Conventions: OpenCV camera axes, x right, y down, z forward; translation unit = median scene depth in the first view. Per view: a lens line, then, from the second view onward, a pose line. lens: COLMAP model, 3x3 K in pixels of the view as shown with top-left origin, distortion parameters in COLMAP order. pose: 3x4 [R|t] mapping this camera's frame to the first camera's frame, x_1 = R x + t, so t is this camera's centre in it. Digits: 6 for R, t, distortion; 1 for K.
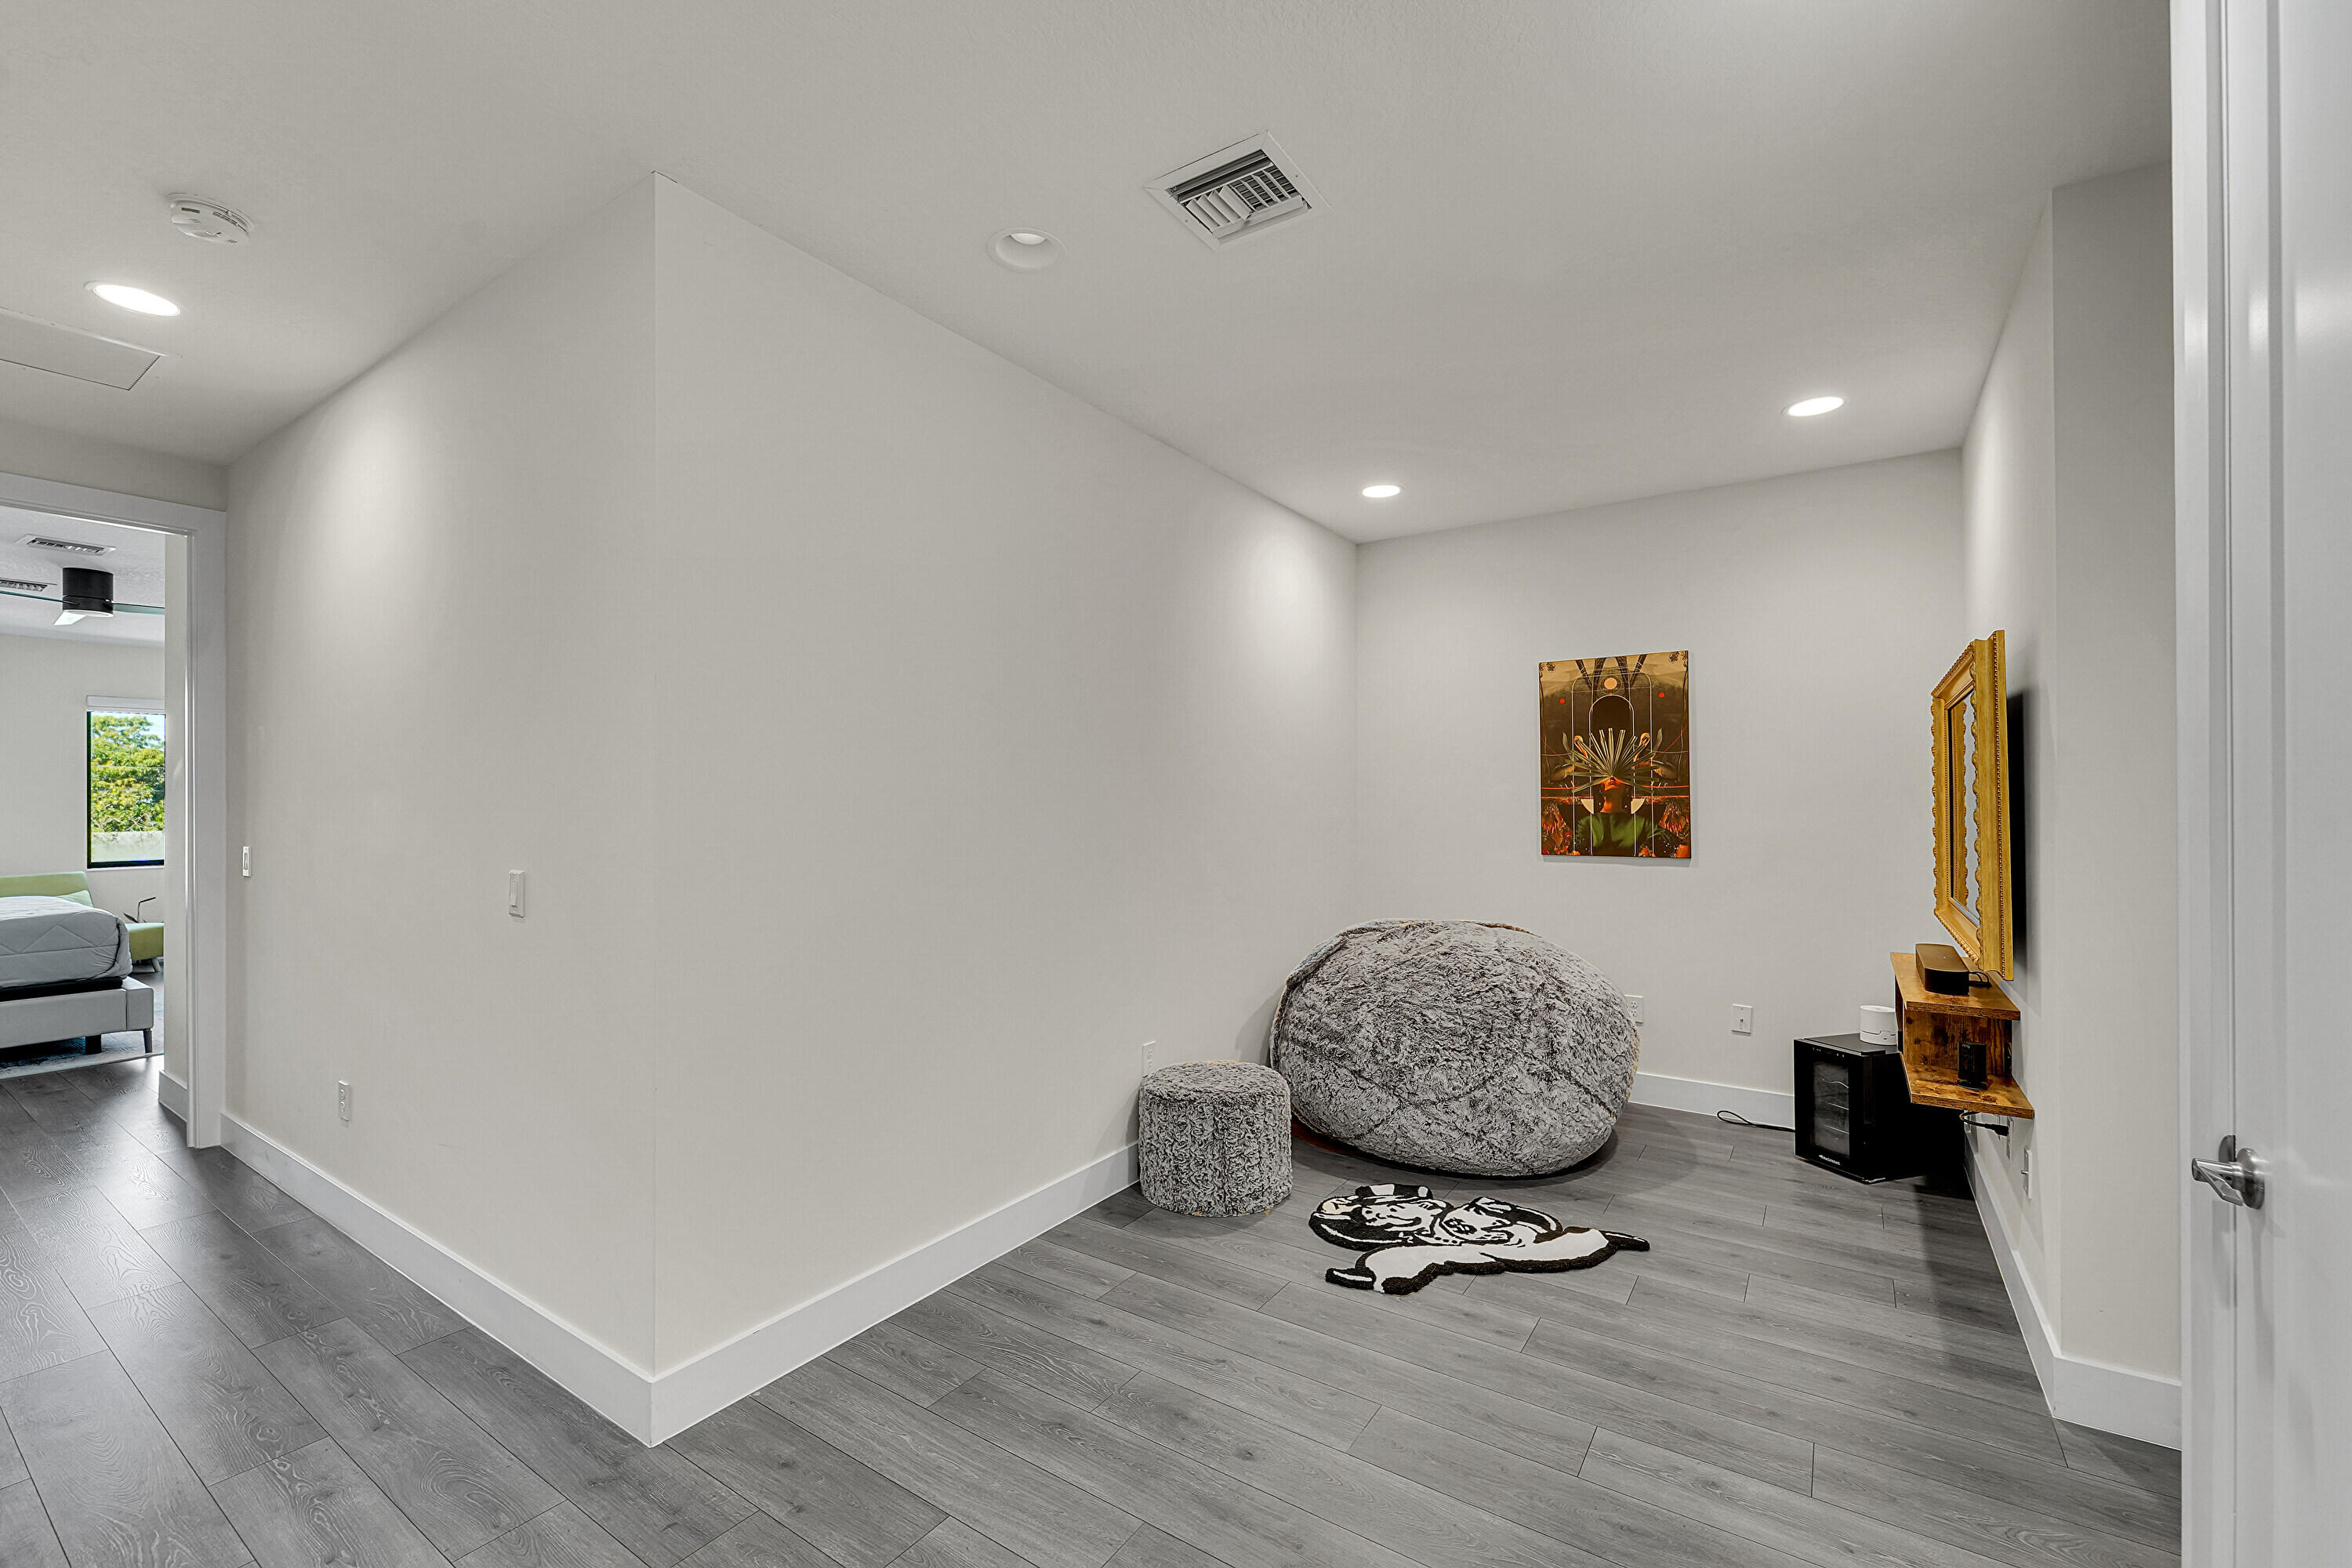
lens RADIAL K [[966.3, 0, 1183.3], [0, 966.3, 799.7], [0, 0, 1]] dist [-0.000802, 0.000888]
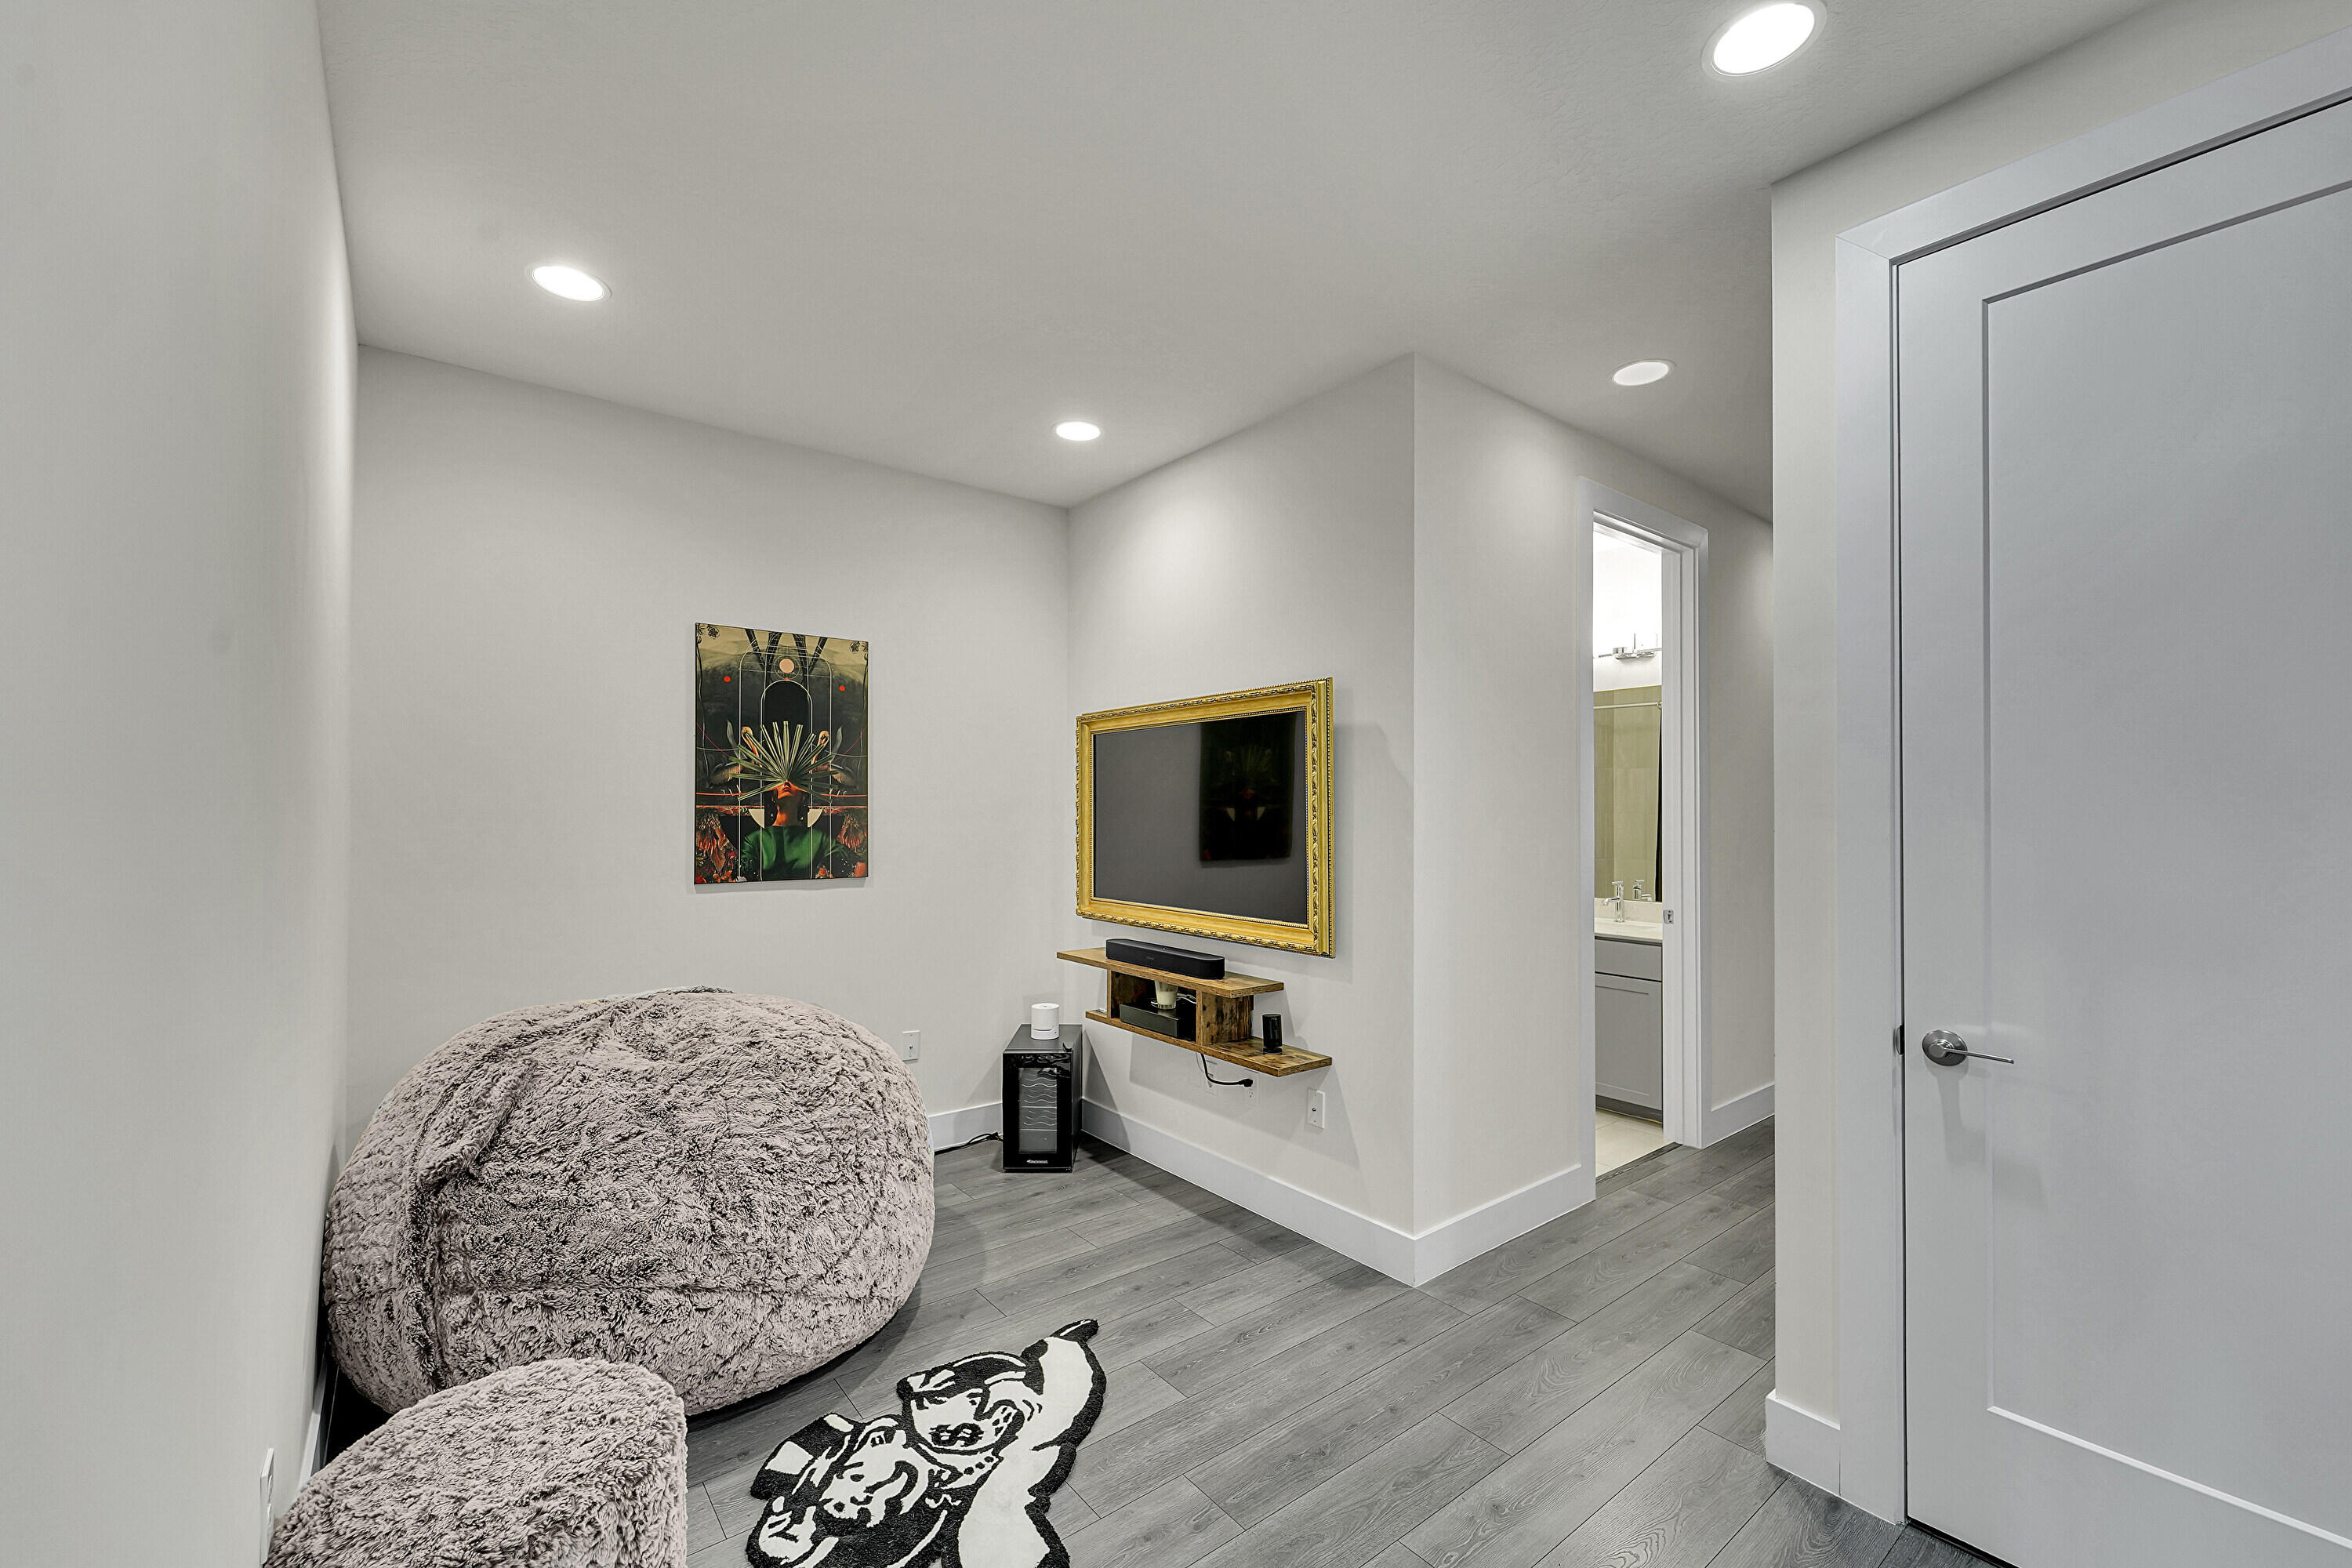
lens RADIAL K [[966.3, 0, 1178.7], [0, 966.3, 801.4], [0, 0, 1]] dist [-0.000802, 0.000888]
pose [[0.314514, 0.016522, 0.949109, -0.222295], [-0.007486, 0.999861, -0.014924, 0.002526], [-0.949223, -0.002411, 0.314594, 0.444186]]
